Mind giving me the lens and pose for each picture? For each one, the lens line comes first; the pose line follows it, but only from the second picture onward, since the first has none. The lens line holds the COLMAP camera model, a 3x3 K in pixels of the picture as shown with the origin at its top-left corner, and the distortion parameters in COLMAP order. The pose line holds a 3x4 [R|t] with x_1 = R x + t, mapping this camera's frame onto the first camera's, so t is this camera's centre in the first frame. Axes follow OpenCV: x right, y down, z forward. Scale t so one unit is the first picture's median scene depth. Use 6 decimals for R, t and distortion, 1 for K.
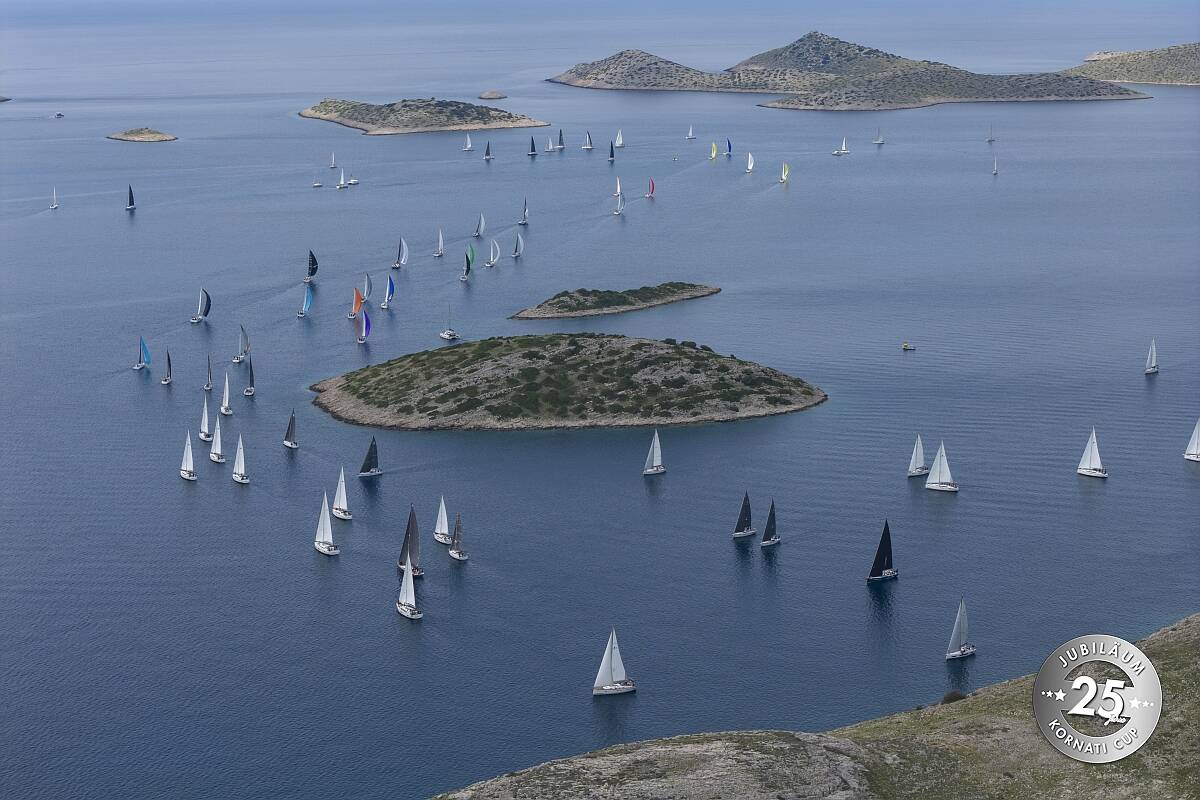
lens RADIAL K [[2437.8, 0, 599.7], [0, 2437.8, 400.6], [0, 0, 1]] dist [-0.289646, 0.284813]
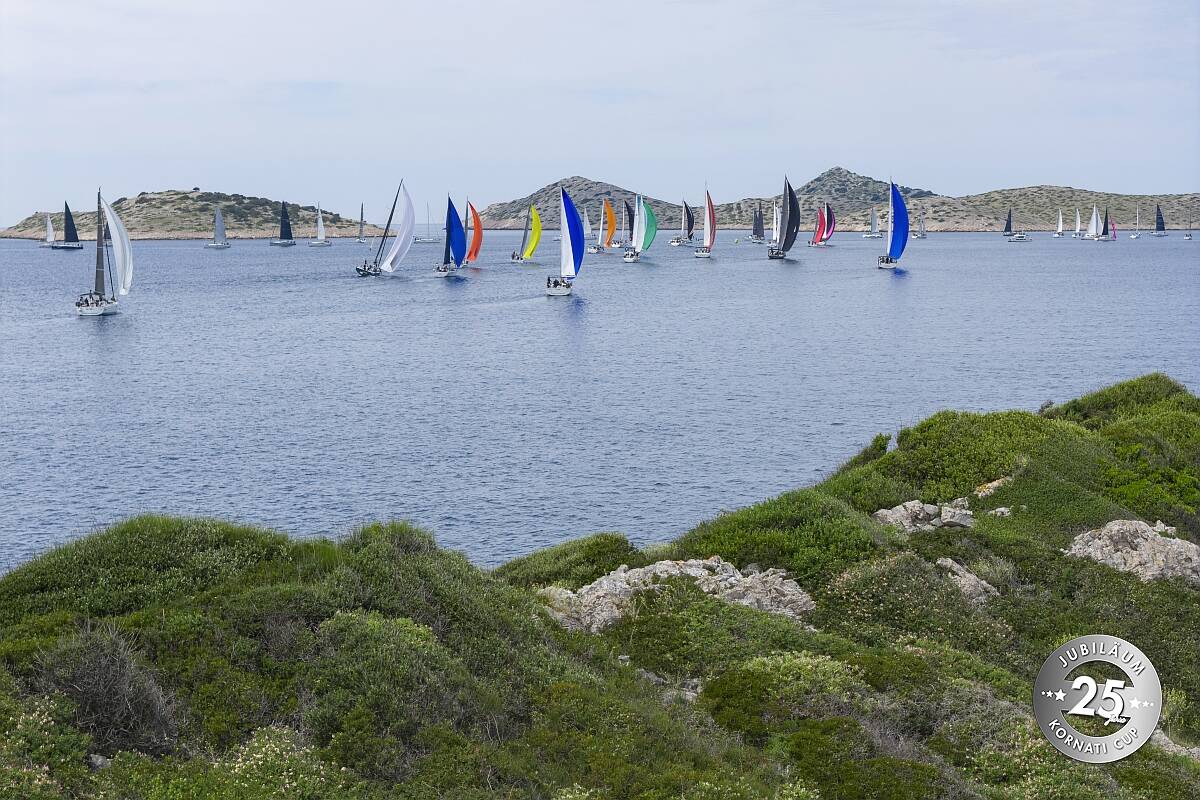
lens RADIAL K [[2437.8, 0, 599.7], [0, 2437.8, 400.6], [0, 0, 1]] dist [-0.289646, 0.284813]
pose [[0.999805, -0.001420, 0.019697, 0.009508], [0.003444, 0.994664, -0.103108, -0.020068], [-0.019446, 0.103156, 0.994475, 0.426915]]
